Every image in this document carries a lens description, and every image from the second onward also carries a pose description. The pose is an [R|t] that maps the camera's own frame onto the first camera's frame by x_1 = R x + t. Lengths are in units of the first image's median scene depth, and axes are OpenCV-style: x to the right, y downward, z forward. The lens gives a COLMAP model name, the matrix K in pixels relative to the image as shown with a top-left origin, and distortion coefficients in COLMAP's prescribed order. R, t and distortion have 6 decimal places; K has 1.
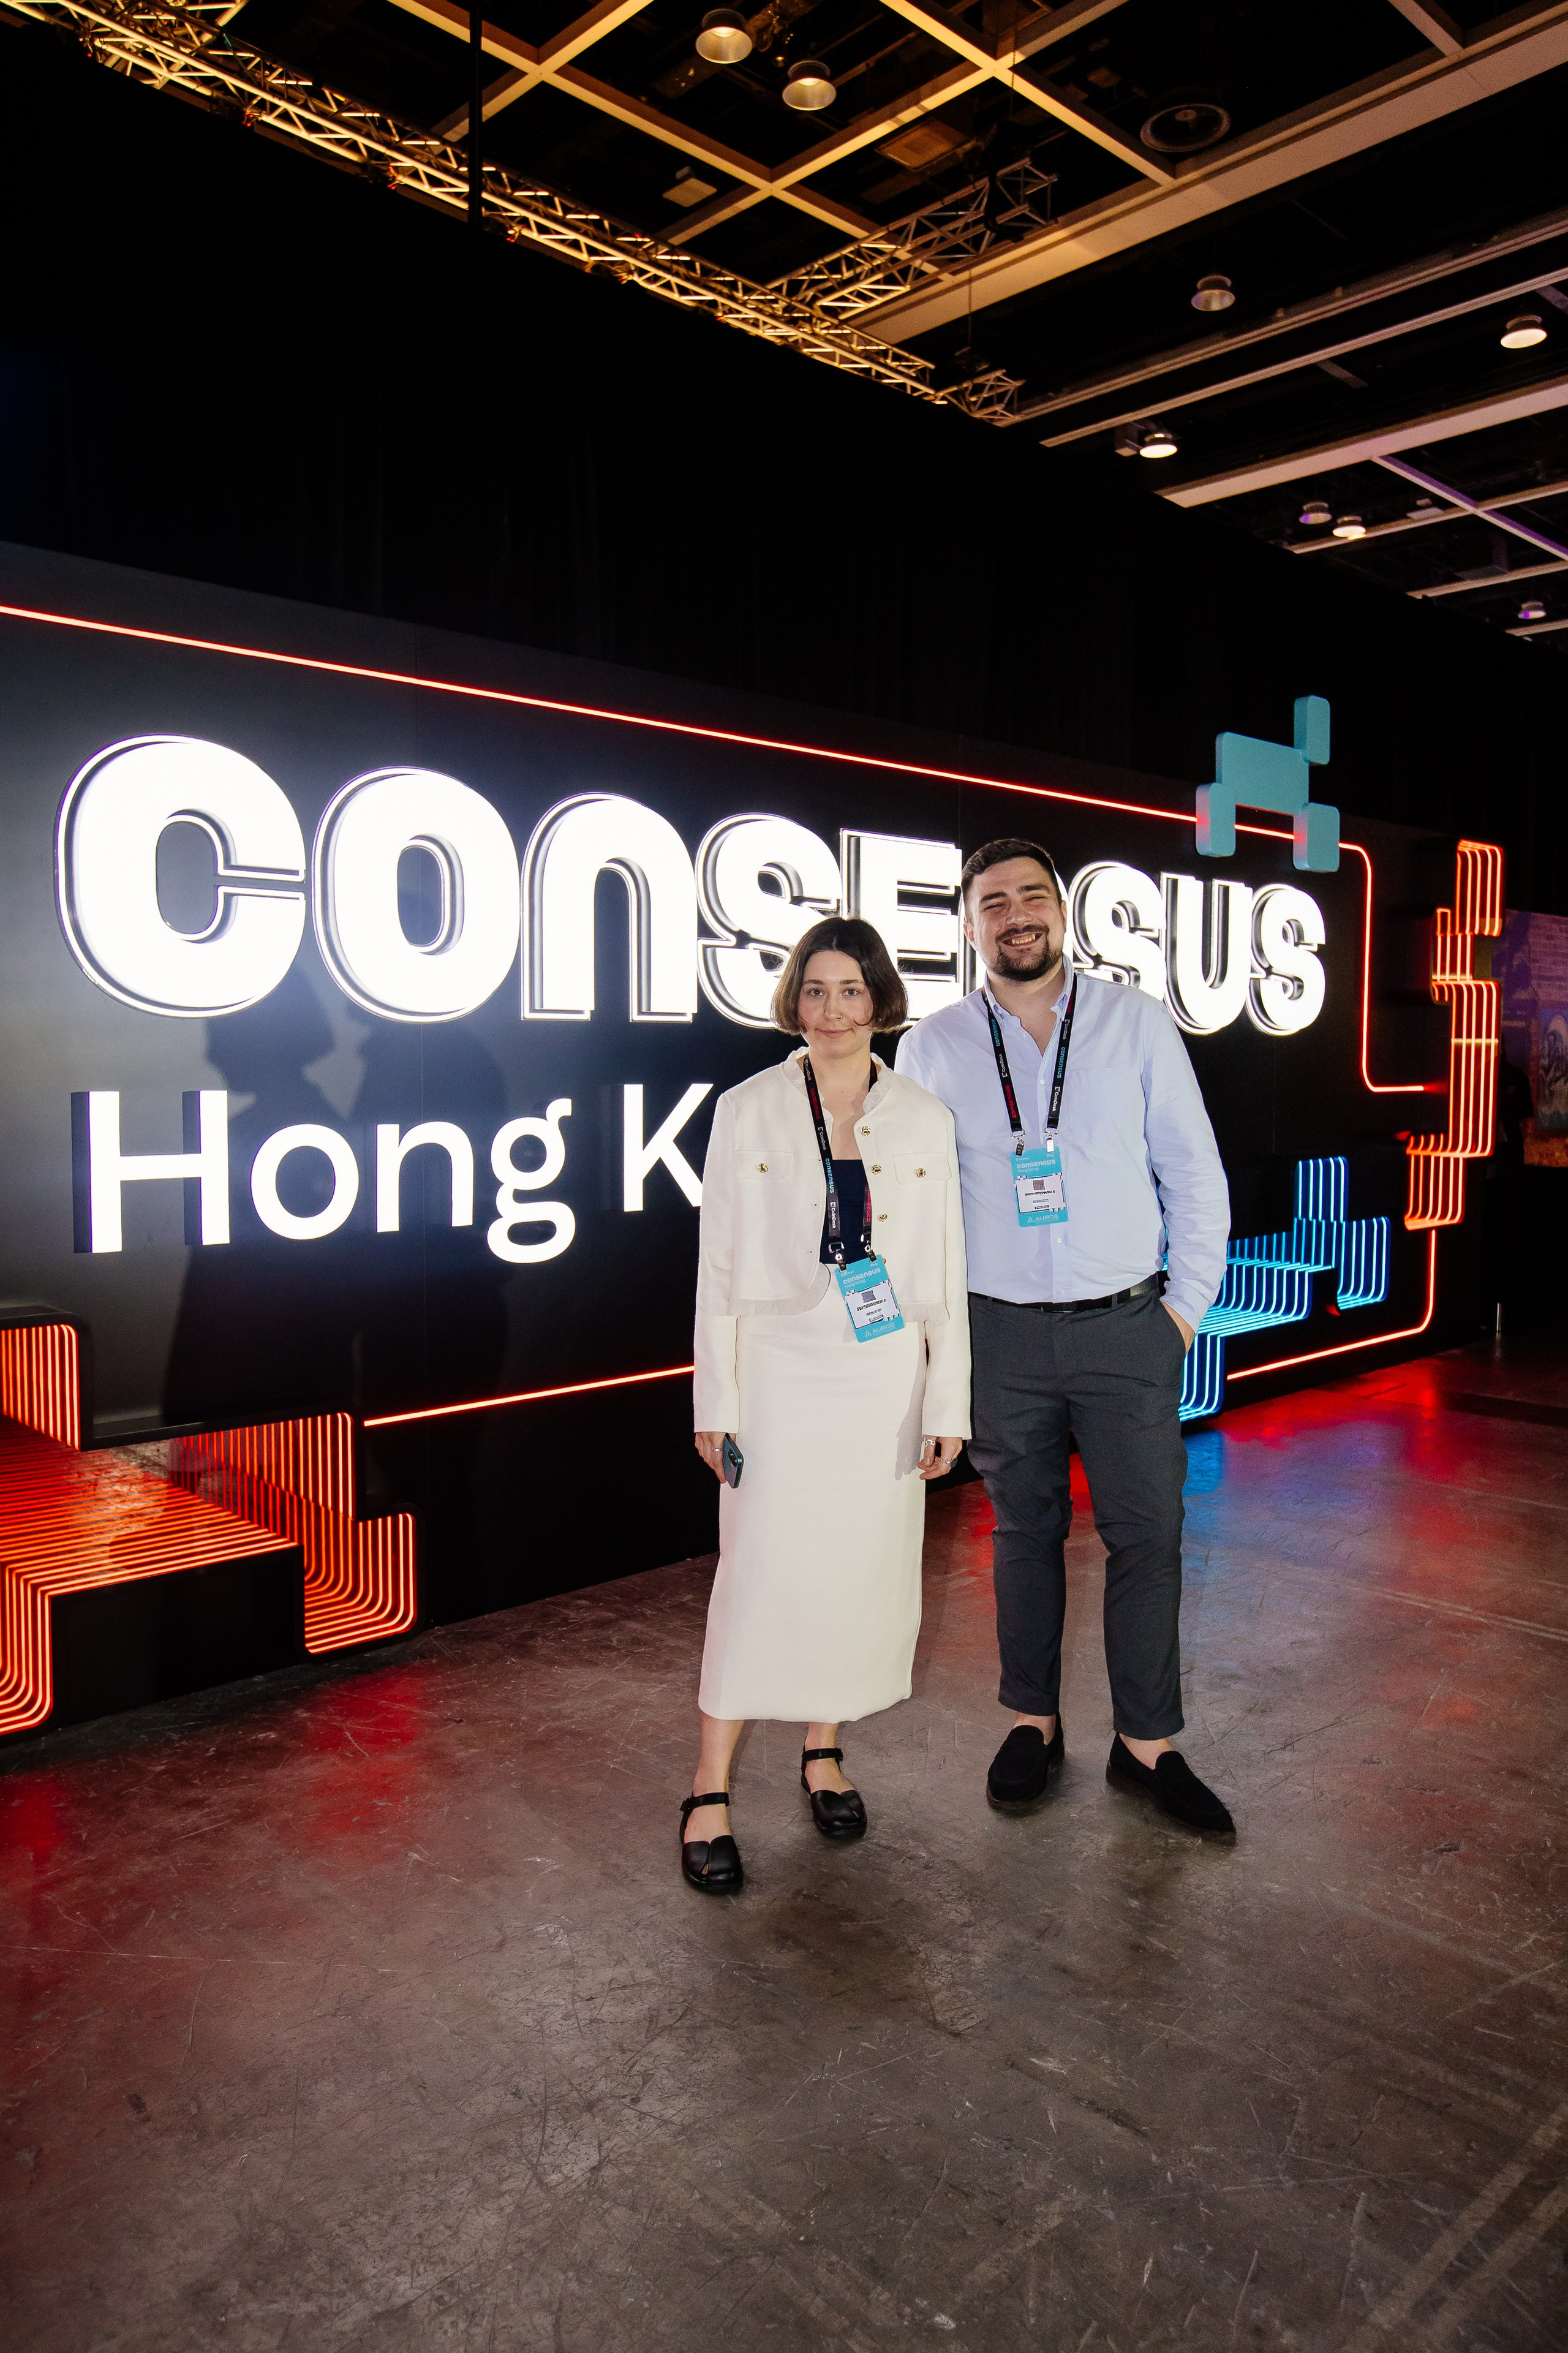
lens RADIAL K [[1798.5, 0, 763.6], [0, 1798.5, 1152.9], [0, 0, 1]] dist [-0.031051, 0.069009]
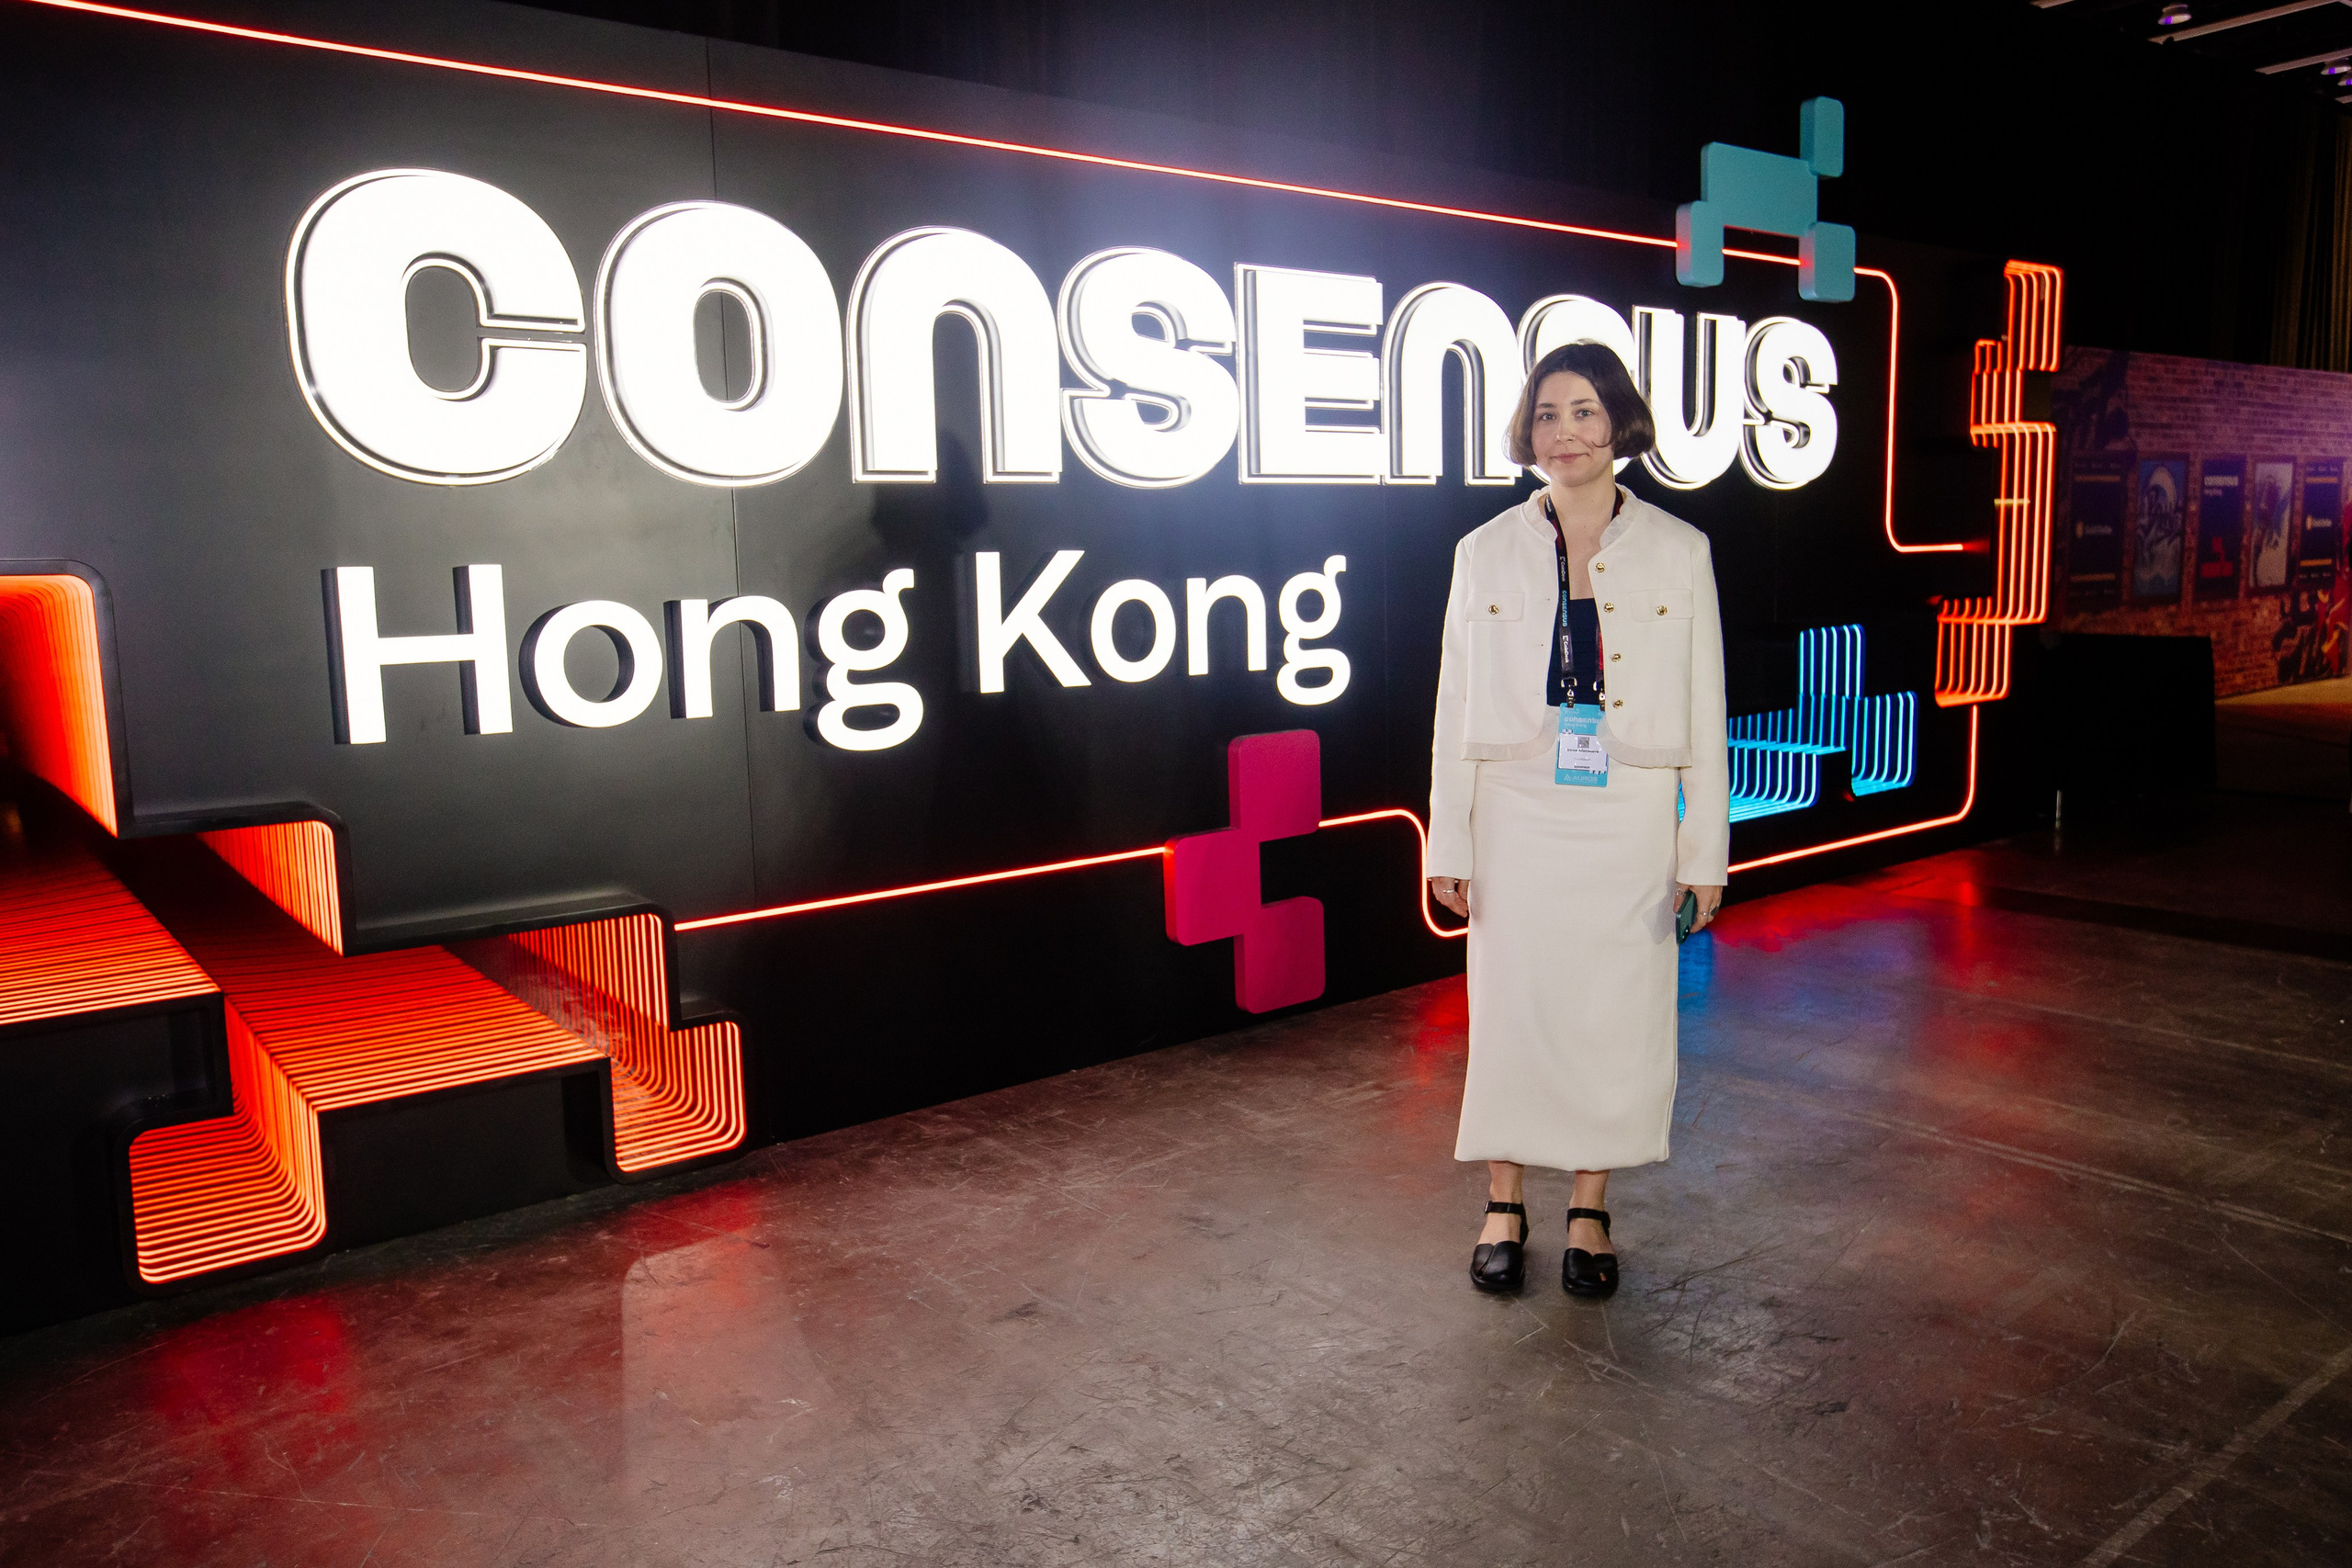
lens RADIAL K [[1847.3, 0, 1181.8], [0, 1847.3, 770.4], [0, 0, 1]] dist [-0.021474, 0.076912]
pose [[0.995287, -0.013932, -0.095971, 0.117107], [0.020079, 0.997787, 0.063382, 0.014867], [0.094876, -0.065010, 0.993364, 0.080919]]
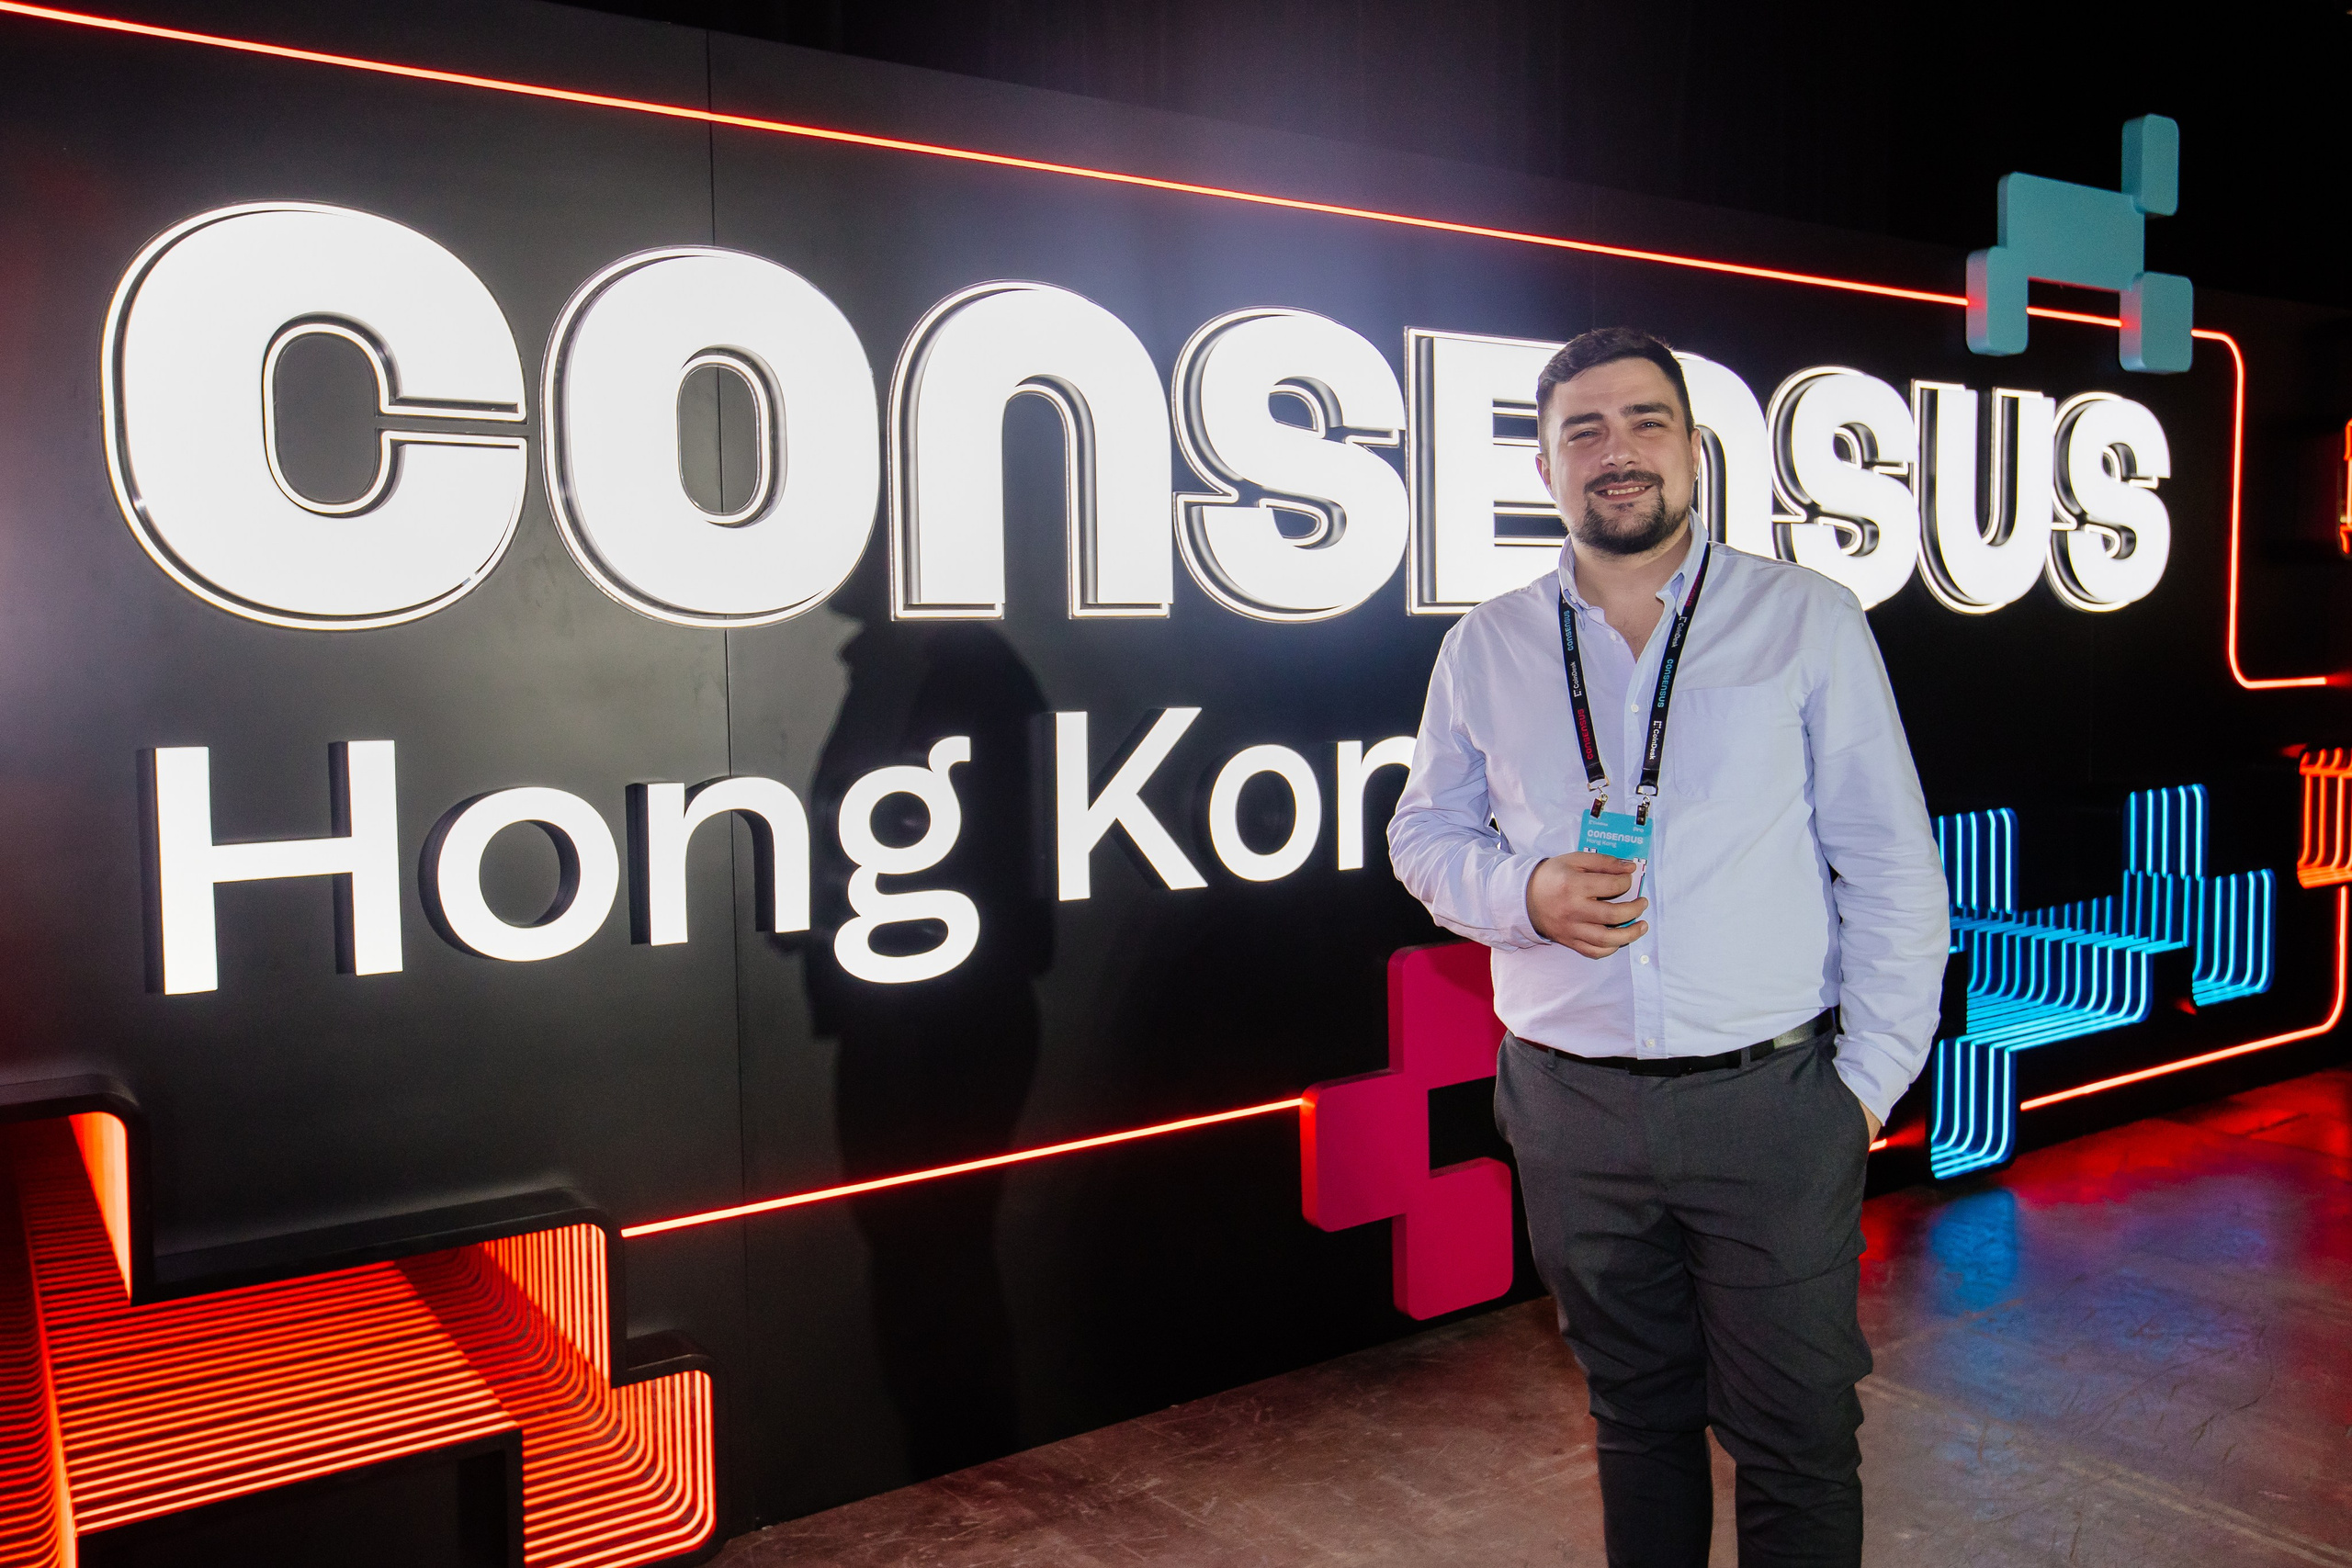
lens RADIAL K [[1986.1, 0, 1176.3], [0, 1986.1, 733.1], [0, 0, 1]] dist [-0.007616, 0.089058]
pose [[0.987326, -0.006623, -0.158570, 0.087676], [0.006509, 0.999978, -0.001235, -0.030279], [0.158574, 0.000187, 0.987347, 0.281572]]
